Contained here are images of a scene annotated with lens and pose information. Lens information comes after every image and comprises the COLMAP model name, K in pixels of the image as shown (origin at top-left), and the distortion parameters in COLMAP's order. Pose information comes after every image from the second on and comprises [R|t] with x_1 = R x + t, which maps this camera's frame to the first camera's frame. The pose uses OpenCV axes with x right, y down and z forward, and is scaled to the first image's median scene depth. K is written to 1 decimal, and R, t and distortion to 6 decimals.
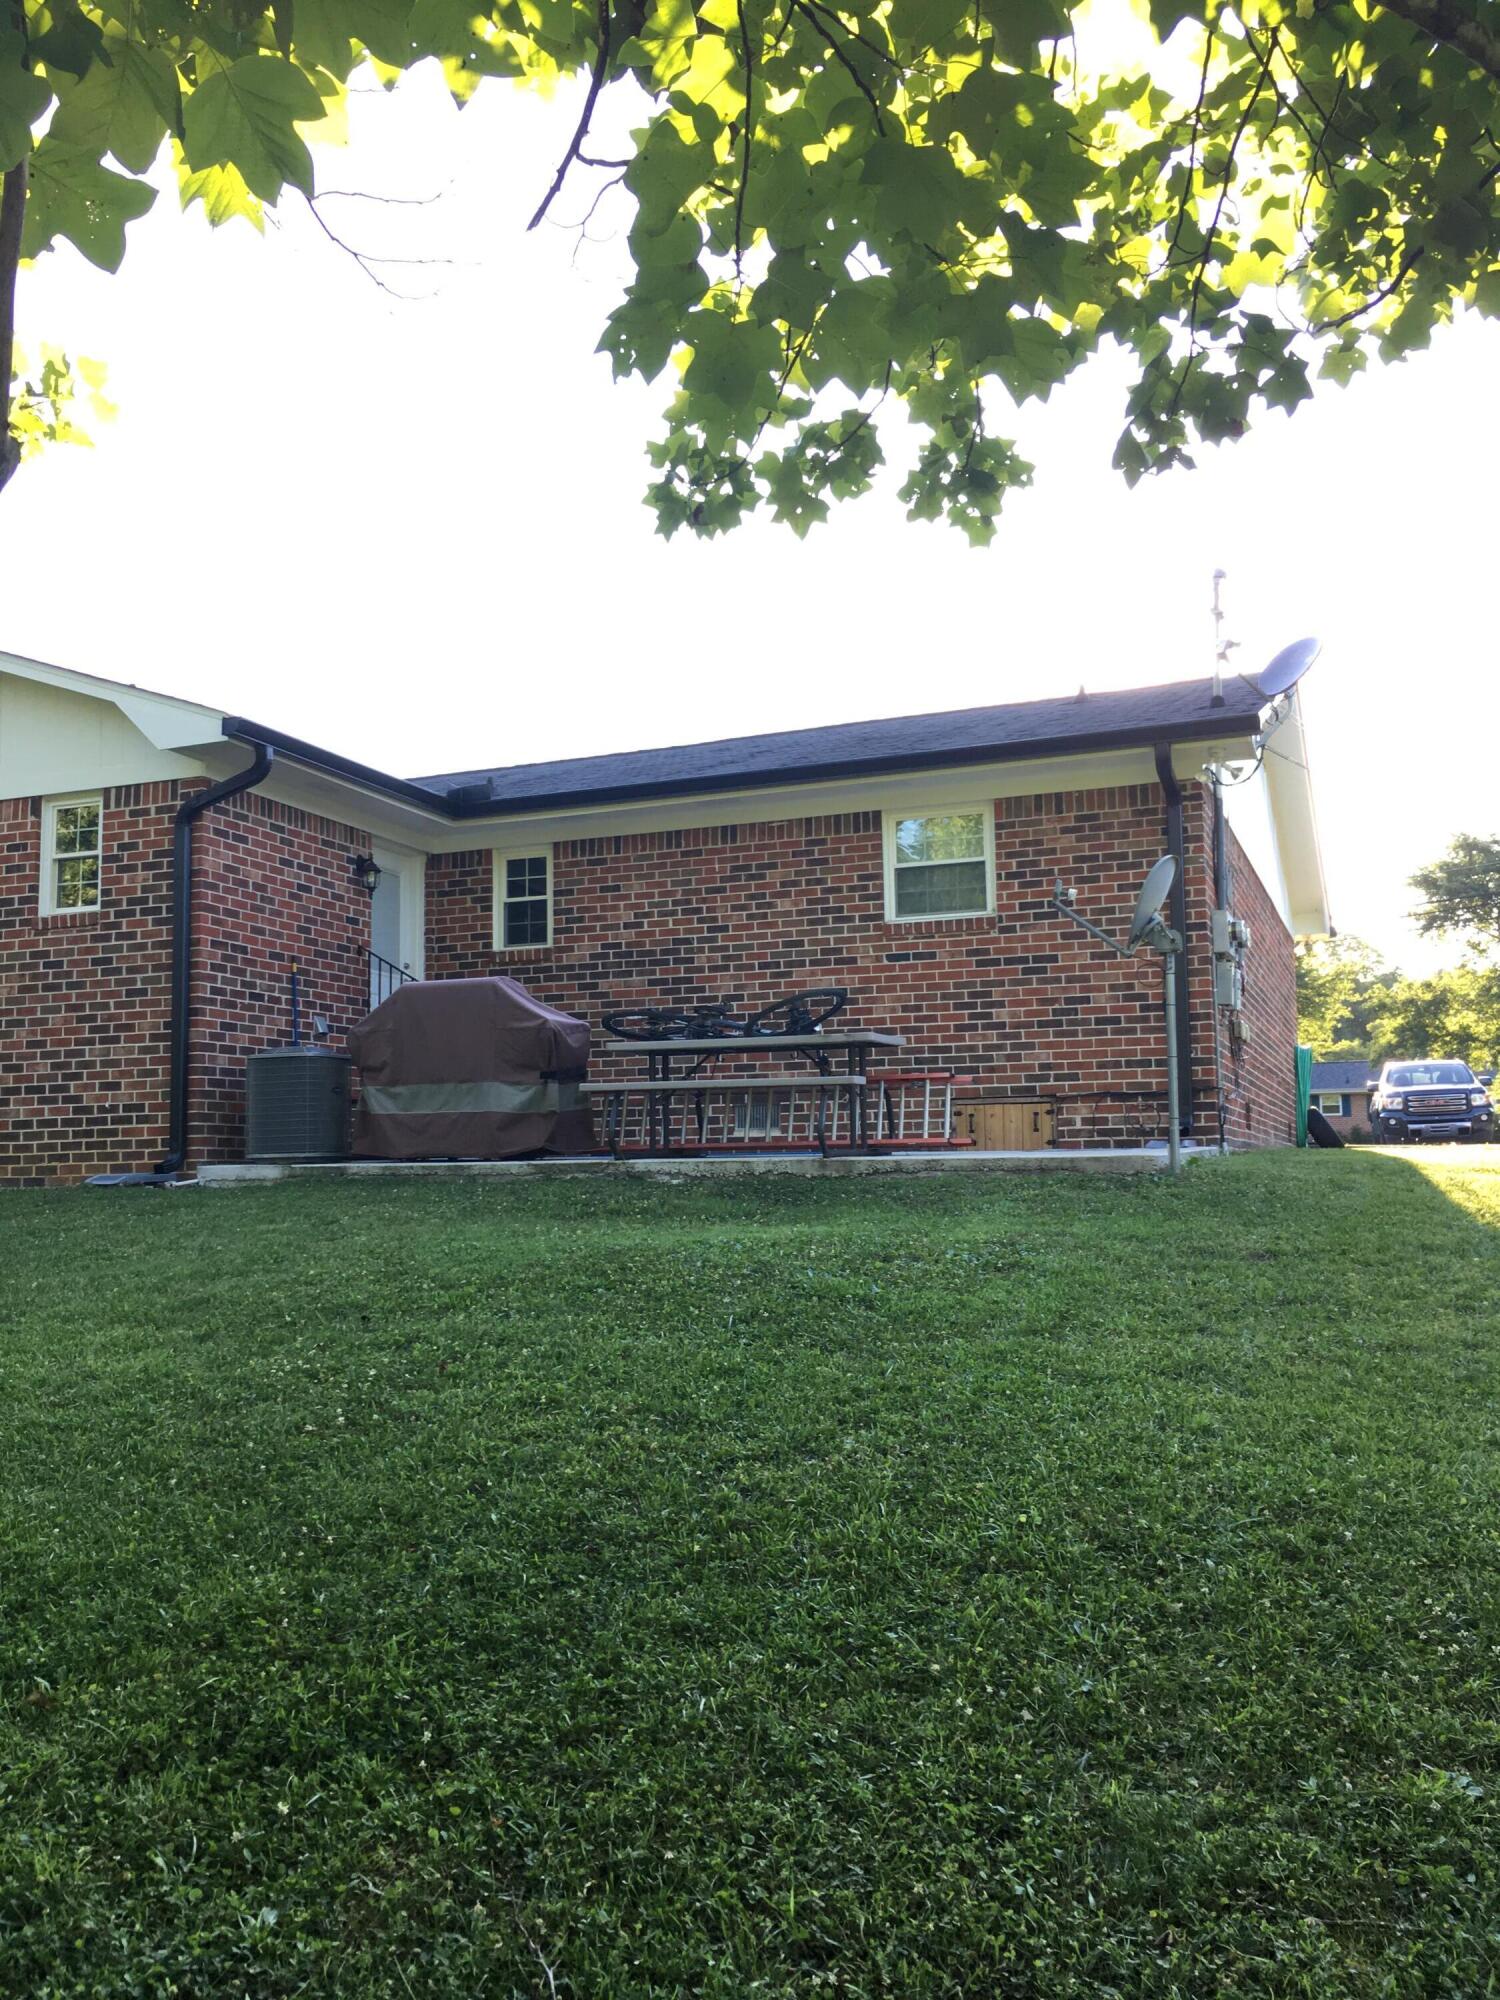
lens RADIAL K [[1703.4, 0, 749.4], [0, 1703.4, 1002.0], [0, 0, 1]] dist [0.065874, -0.096757]
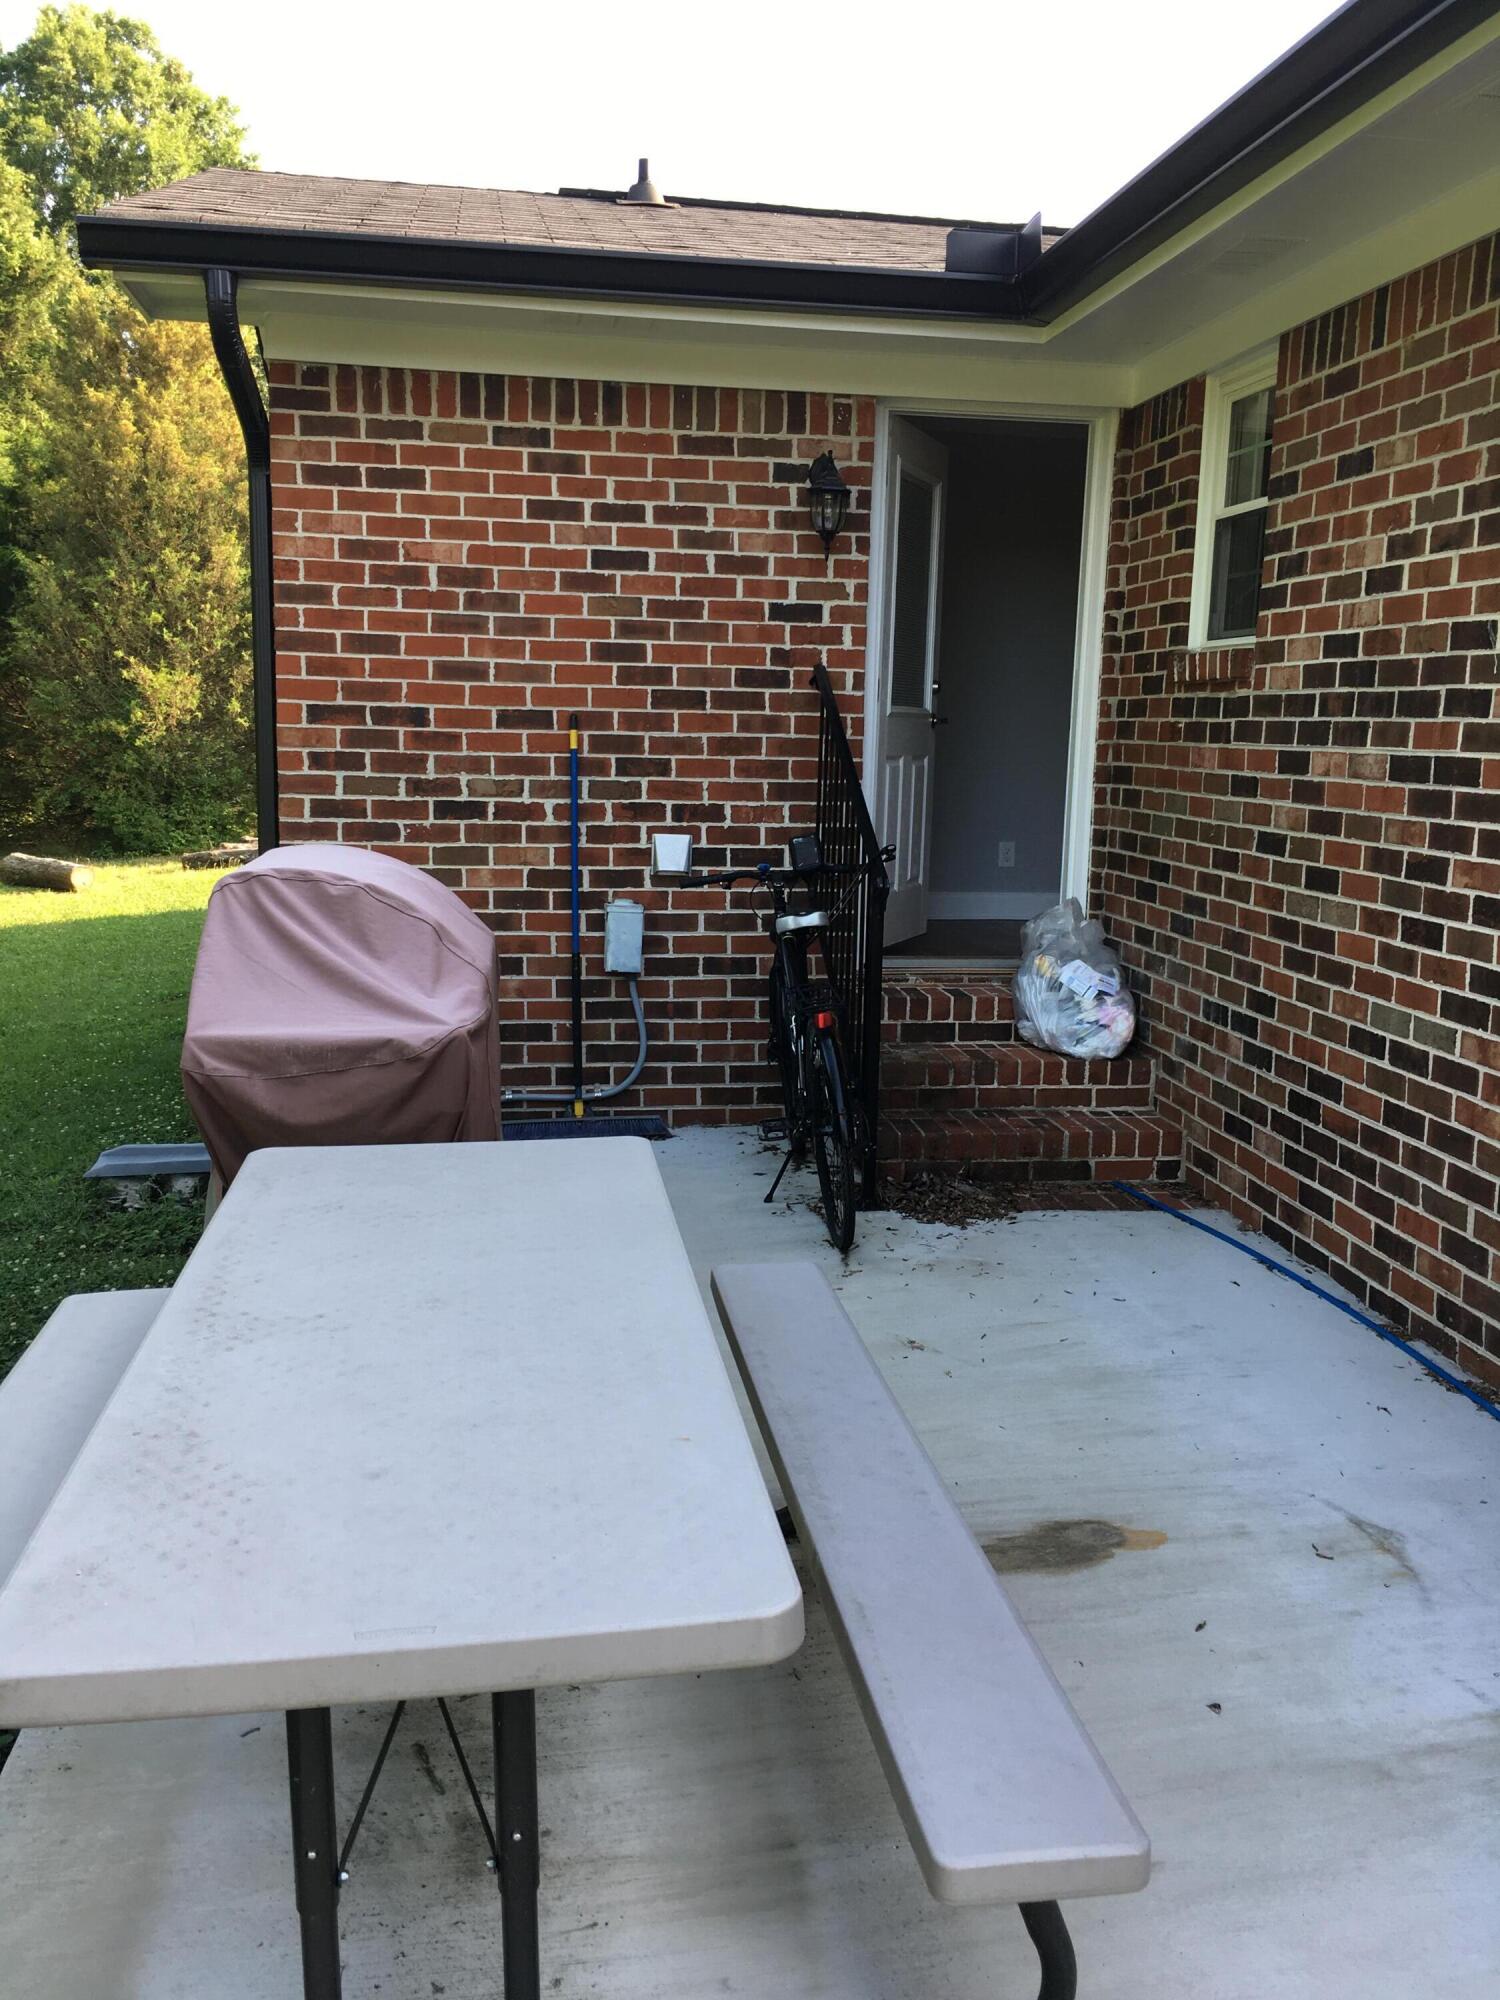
lens RADIAL K [[1703.4, 0, 748.7], [0, 1703.4, 997.2], [0, 0, 1]] dist [0.065874, -0.096757]
pose [[0.501109, 0.160733, -0.850326, 0.164165], [0.062792, 0.973256, 0.220973, -0.049035], [0.863103, -0.164125, 0.477615, 0.753555]]
